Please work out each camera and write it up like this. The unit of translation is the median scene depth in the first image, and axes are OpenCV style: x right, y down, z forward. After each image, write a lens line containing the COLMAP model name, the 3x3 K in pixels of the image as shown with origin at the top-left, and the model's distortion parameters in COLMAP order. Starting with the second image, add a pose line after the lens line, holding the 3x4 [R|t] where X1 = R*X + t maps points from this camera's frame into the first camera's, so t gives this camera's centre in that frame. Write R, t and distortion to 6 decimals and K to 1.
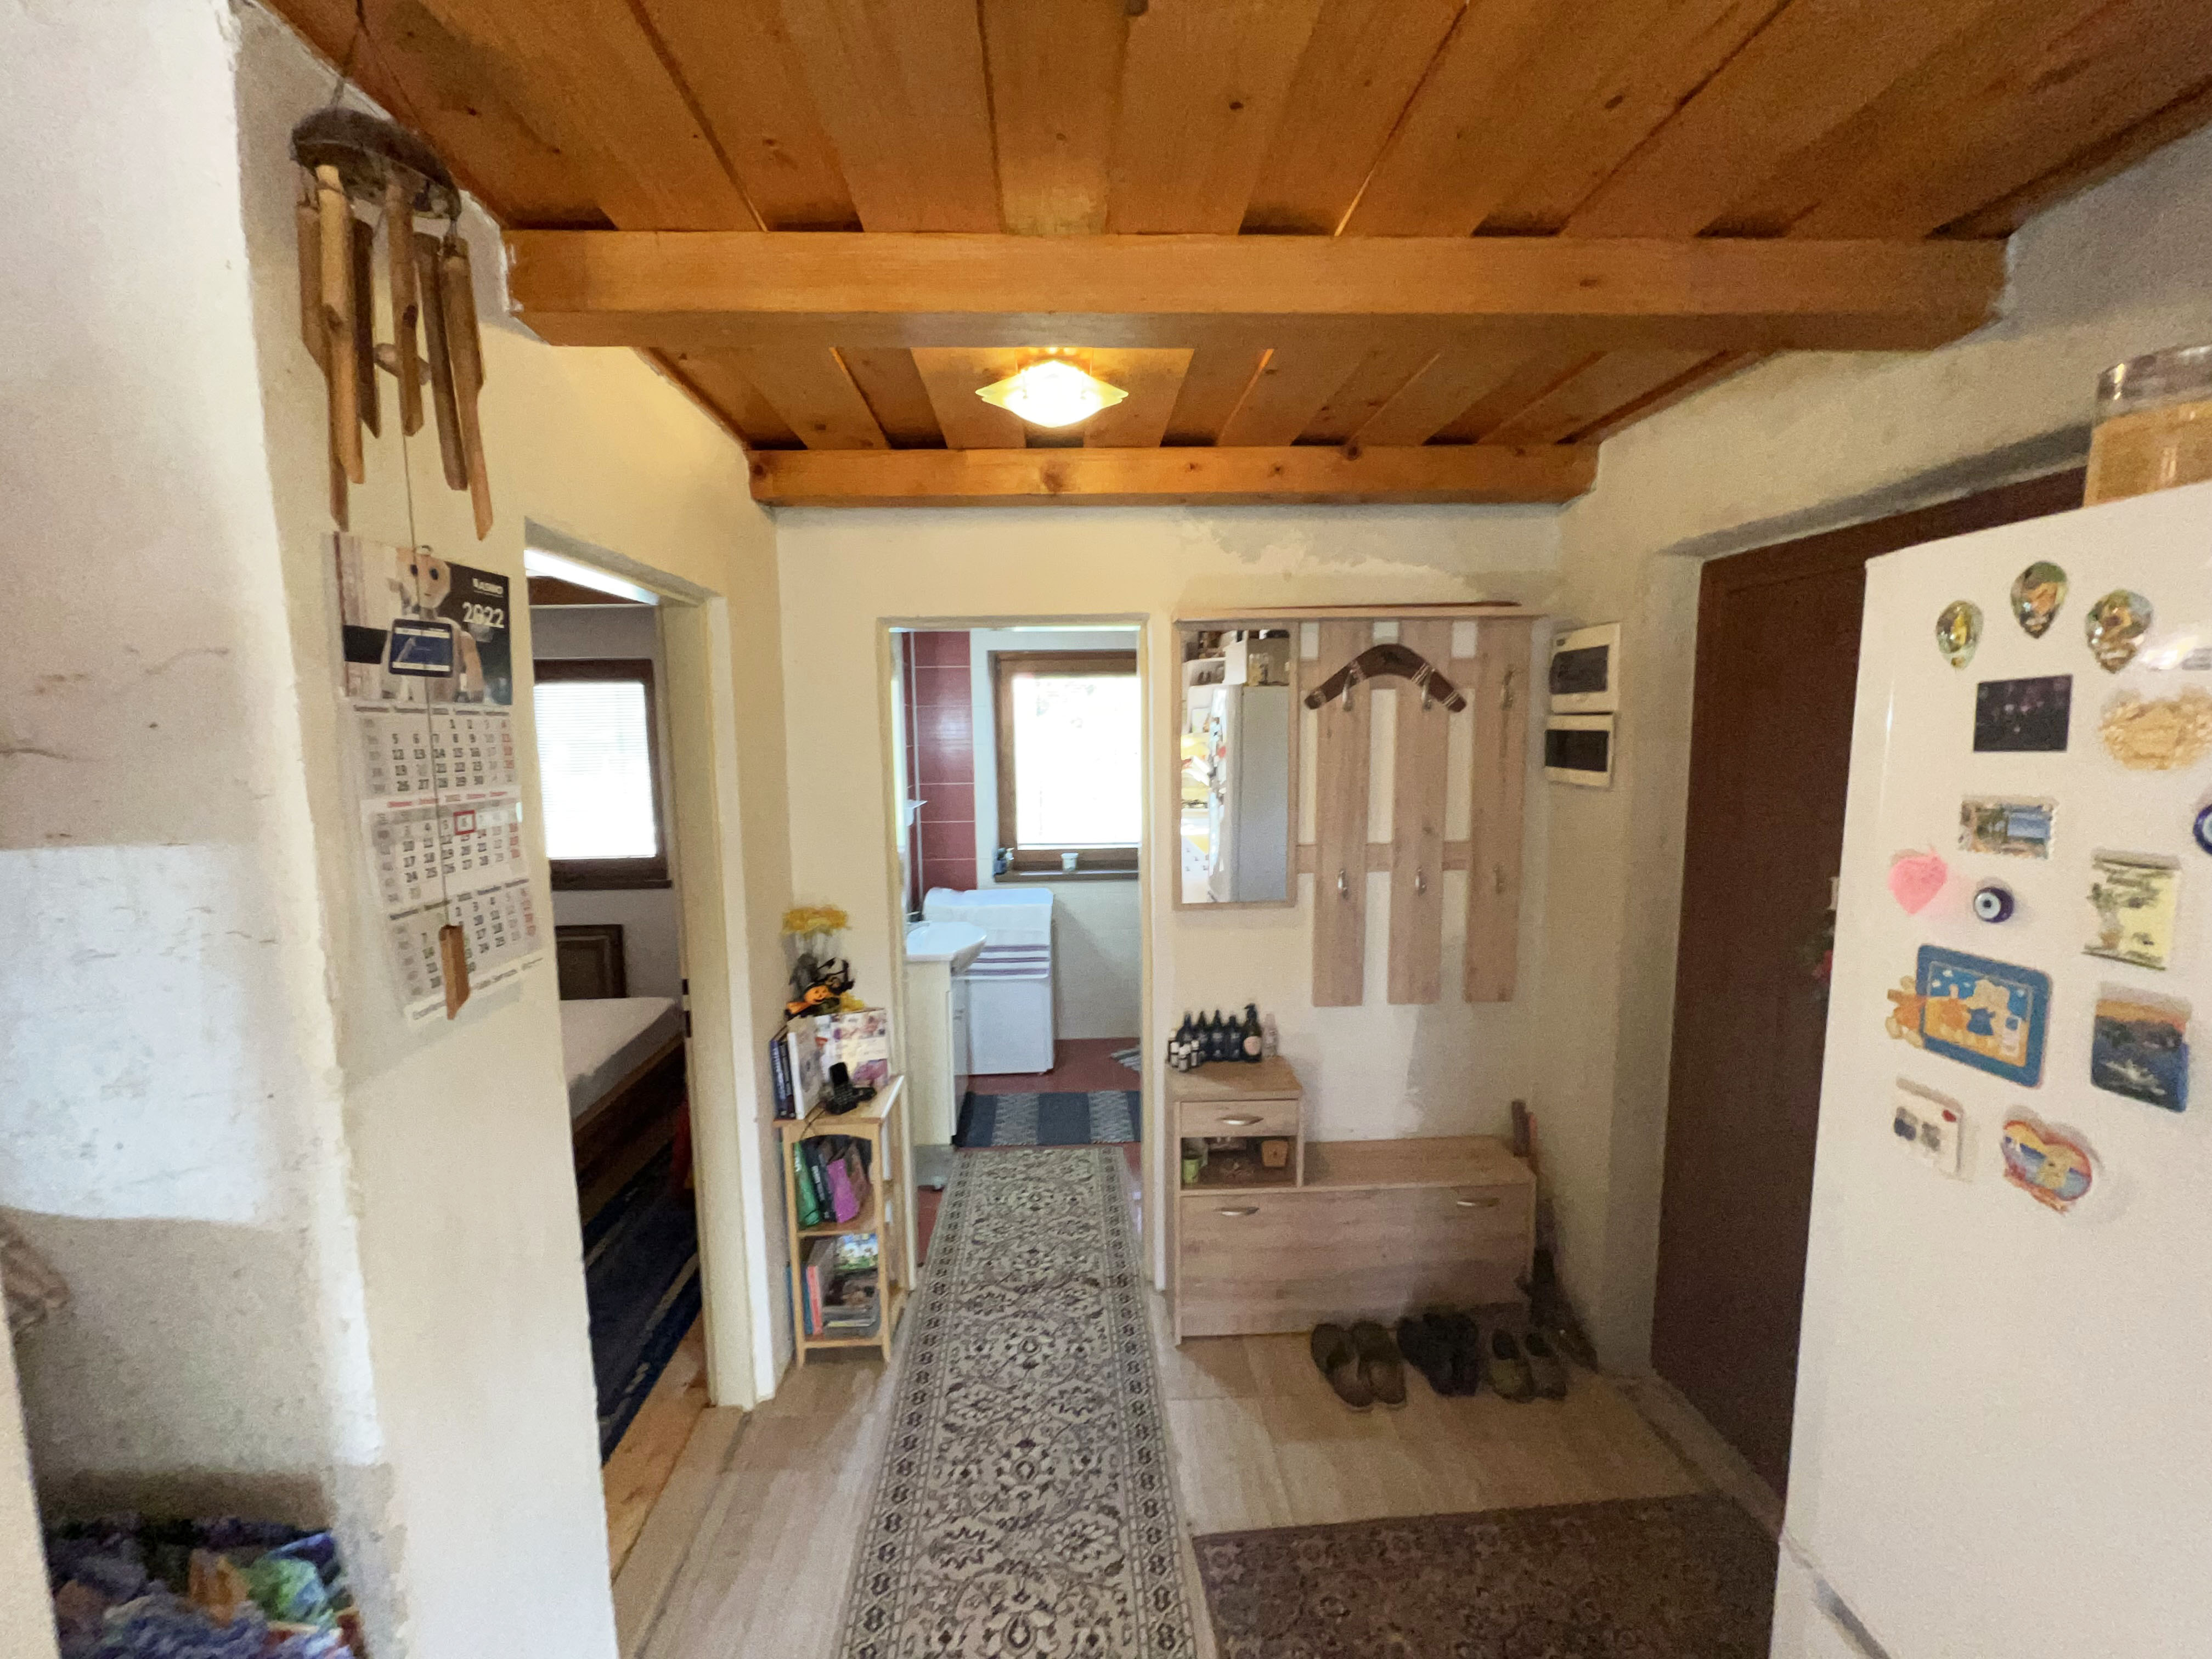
lens RADIAL K [[887.7, 0, 1106.0], [0, 887.7, 829.5], [0, 0, 1]] dist [-0.002008, 0.000473]
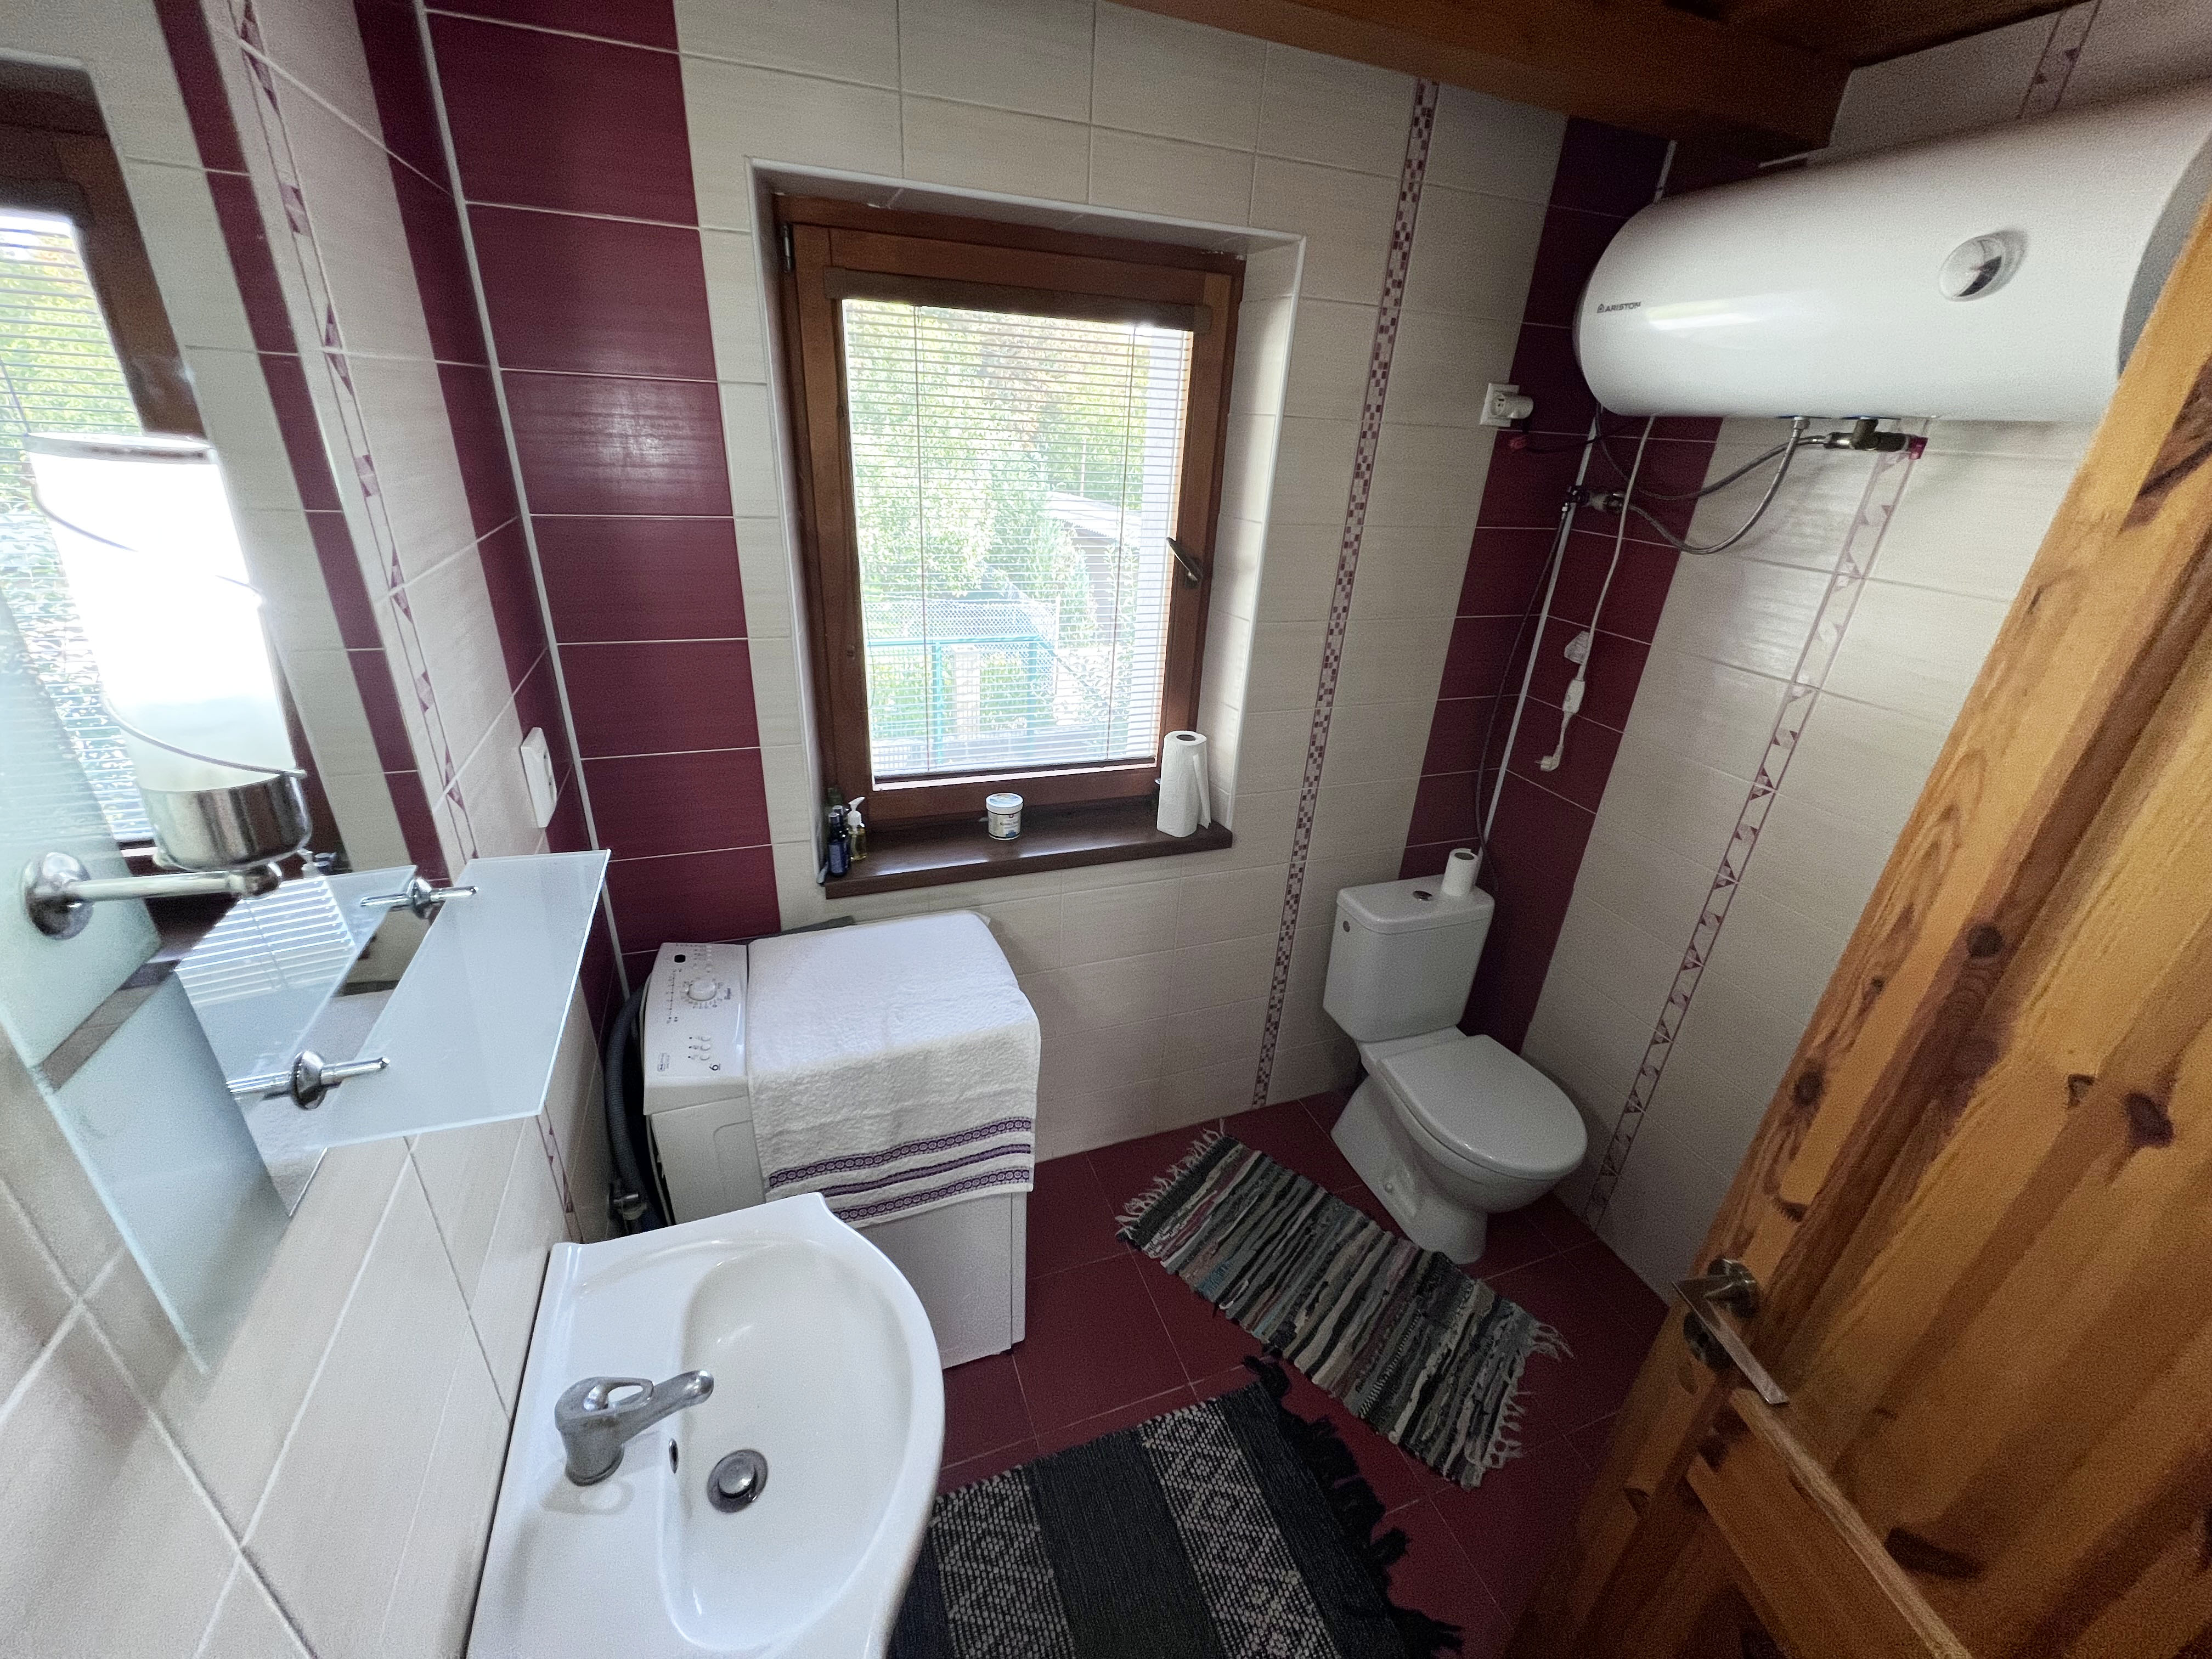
lens RADIAL K [[883.9, 0, 1100.1], [0, 883.9, 826.5], [0, 0, 1]] dist [-0.000689, -0.000071]
pose [[0.952898, -0.067399, 0.295707, -0.258401], [-0.031134, 0.948106, 0.316425, -0.191380], [-0.301688, -0.310728, 0.901350, 1.308986]]
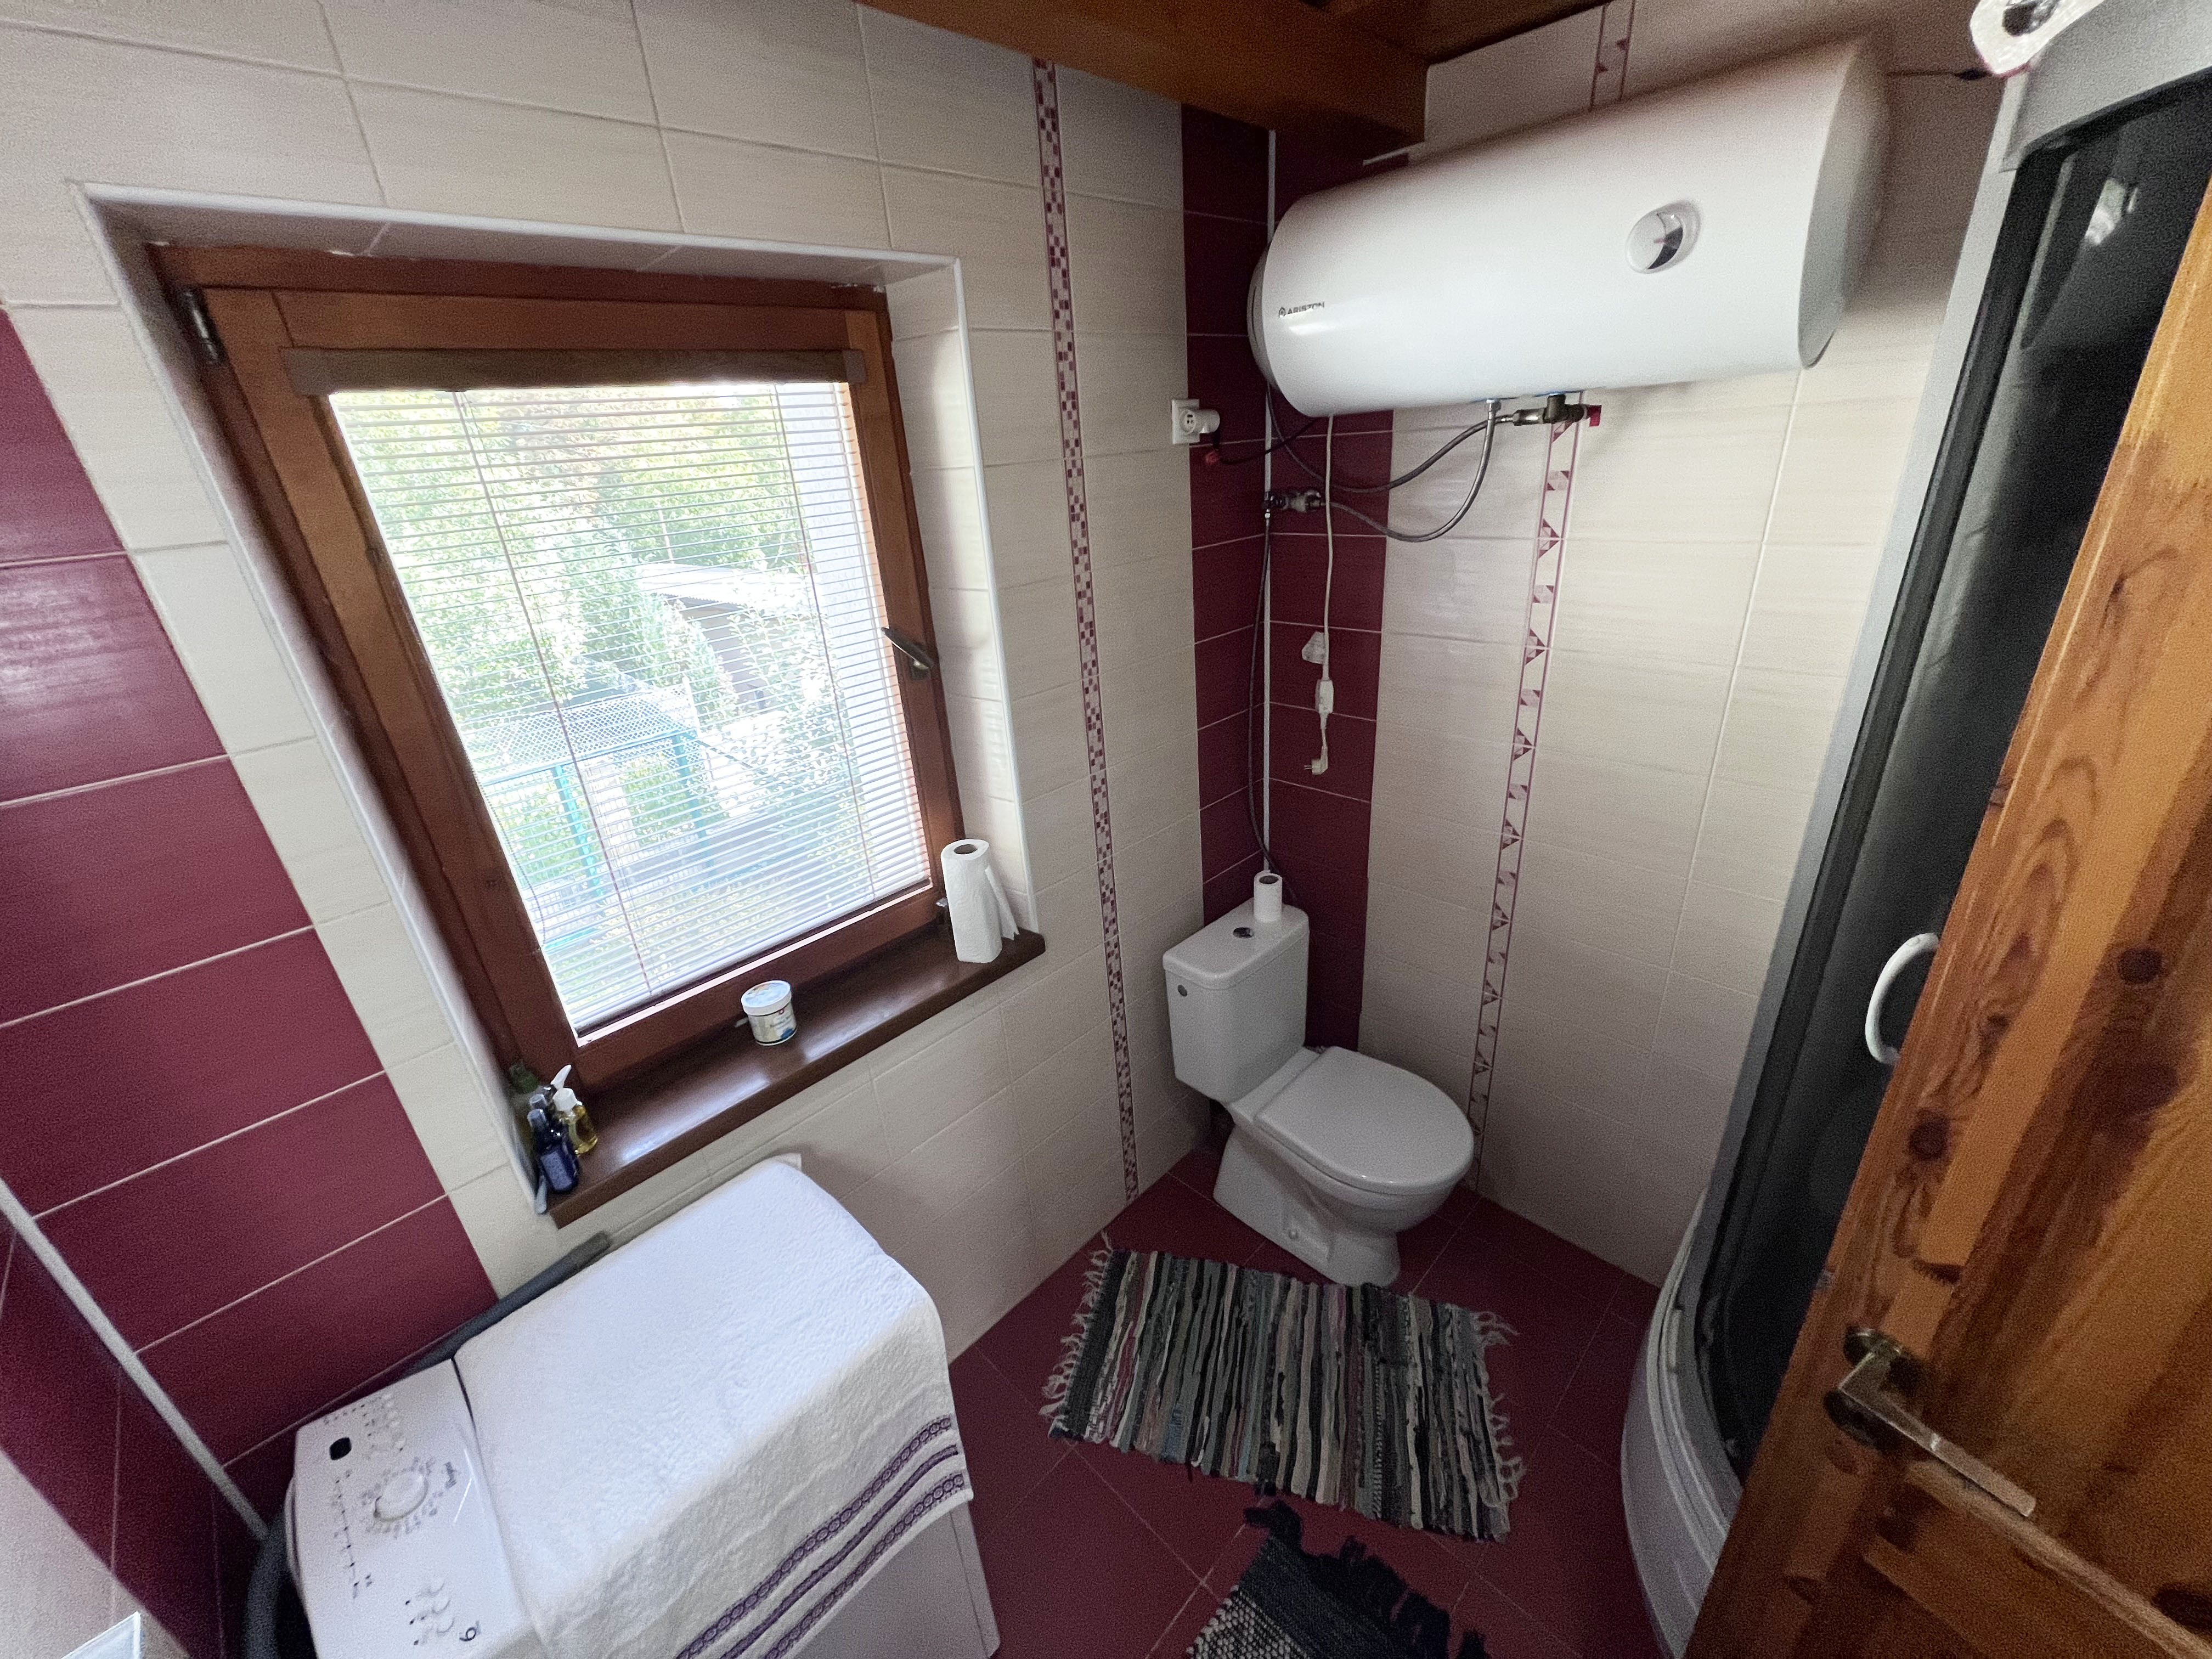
lens RADIAL K [[883.9, 0, 1100.1], [0, 883.9, 826.5], [0, 0, 1]] dist [-0.000689, -0.000071]
pose [[0.742834, -0.307274, 0.594795, -0.261585], [0.140530, 0.940222, 0.310217, -0.231077], [-0.654560, -0.146853, 0.741610, 1.479258]]
